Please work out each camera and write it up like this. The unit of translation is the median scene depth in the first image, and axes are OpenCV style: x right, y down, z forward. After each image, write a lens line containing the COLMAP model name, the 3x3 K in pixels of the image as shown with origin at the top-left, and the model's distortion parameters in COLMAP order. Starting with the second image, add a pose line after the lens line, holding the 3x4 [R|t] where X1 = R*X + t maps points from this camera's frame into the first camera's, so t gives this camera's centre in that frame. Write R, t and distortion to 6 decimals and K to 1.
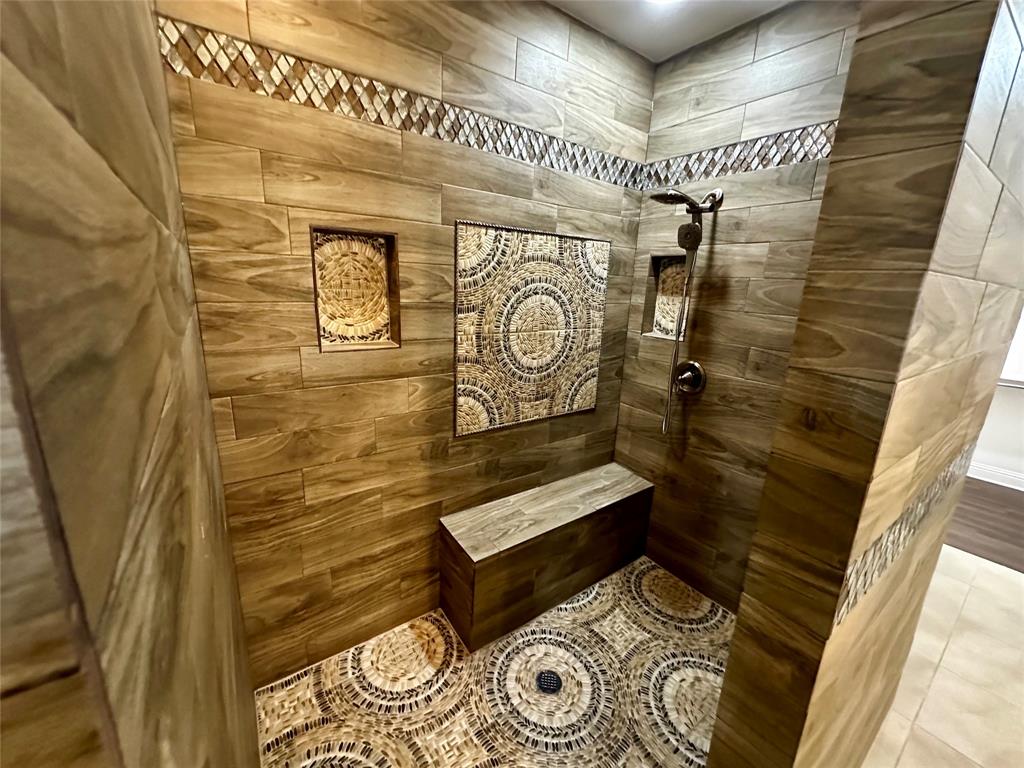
lens RADIAL K [[406.0, 0, 512.0], [0, 406.0, 384.0], [0, 0, 1]] dist [0.002817, 0.000475]
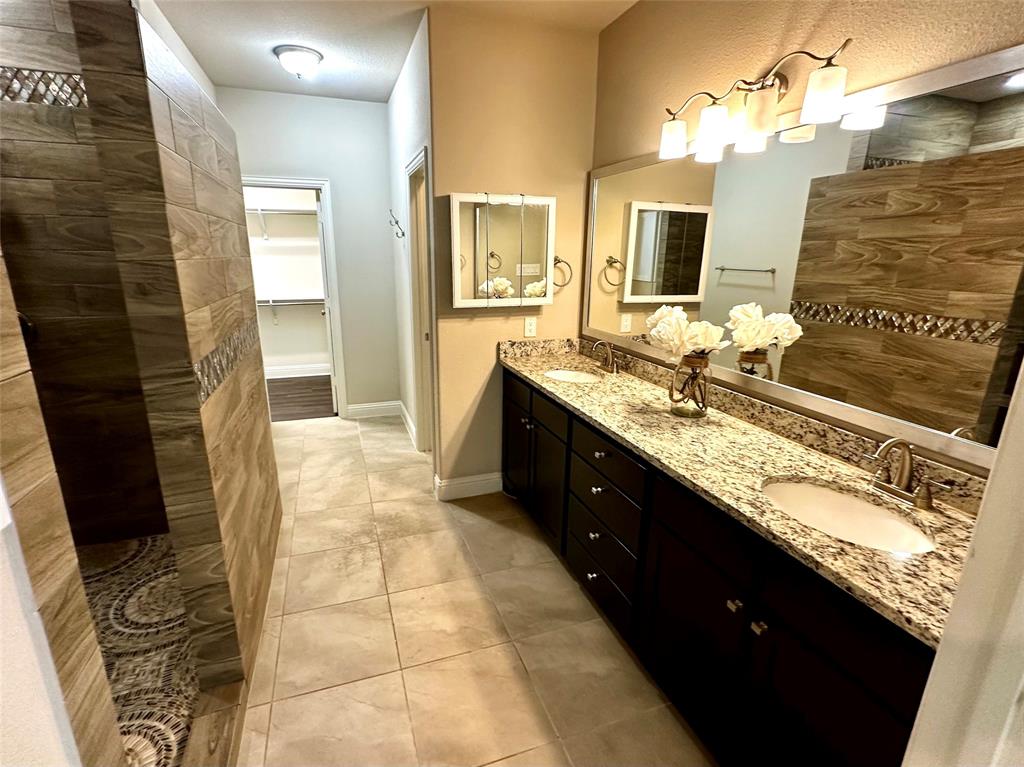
lens RADIAL K [[490.6, 0, 512.0], [0, 490.6, 383.5], [0, 0, 1]] dist [-0.011238, -0.000020]
pose [[0.274120, -0.282866, 0.919155, -0.316129], [0.234286, 0.946611, 0.221444, 0.139487], [-0.932721, 0.154643, 0.325756, -0.399601]]
